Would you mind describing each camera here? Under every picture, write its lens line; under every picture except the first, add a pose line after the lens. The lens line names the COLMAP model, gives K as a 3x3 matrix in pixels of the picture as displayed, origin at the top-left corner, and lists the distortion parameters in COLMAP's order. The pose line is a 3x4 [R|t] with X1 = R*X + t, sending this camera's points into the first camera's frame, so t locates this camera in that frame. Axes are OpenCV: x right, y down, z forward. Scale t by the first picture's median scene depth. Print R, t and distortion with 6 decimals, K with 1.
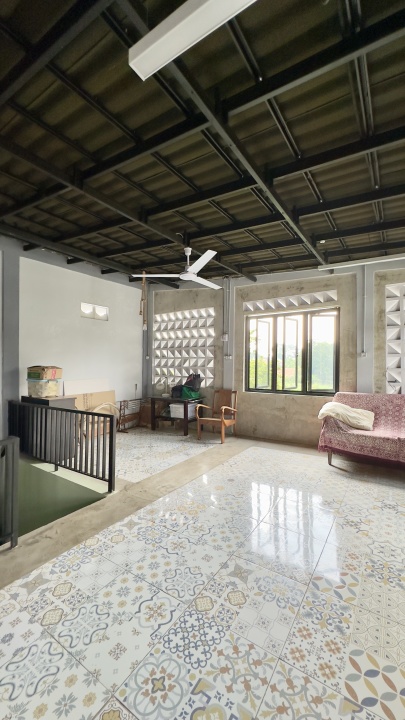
lens RADIAL K [[288.4, 0, 199.7], [0, 288.4, 359.1], [0, 0, 1]] dist [-0.001488, 0.000619]
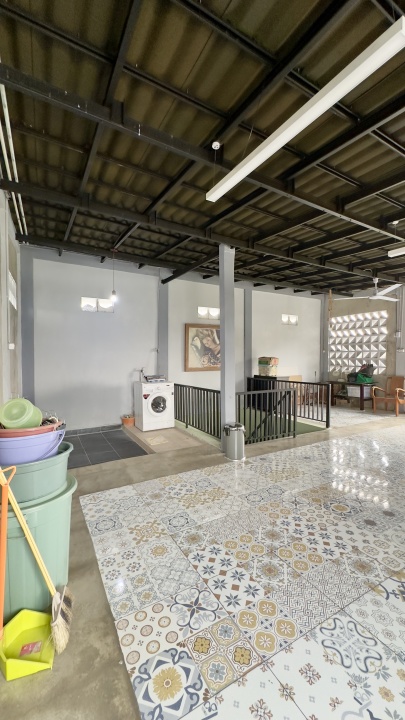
lens RADIAL K [[288.4, 0, 202.2], [0, 288.4, 359.5], [0, 0, 1]] dist [-0.001488, 0.000619]
pose [[0.897859, 0.002755, -0.440275, -0.114585], [0.005770, 0.999821, 0.018024, 0.005283], [0.440246, -0.018723, 0.897682, -0.458407]]
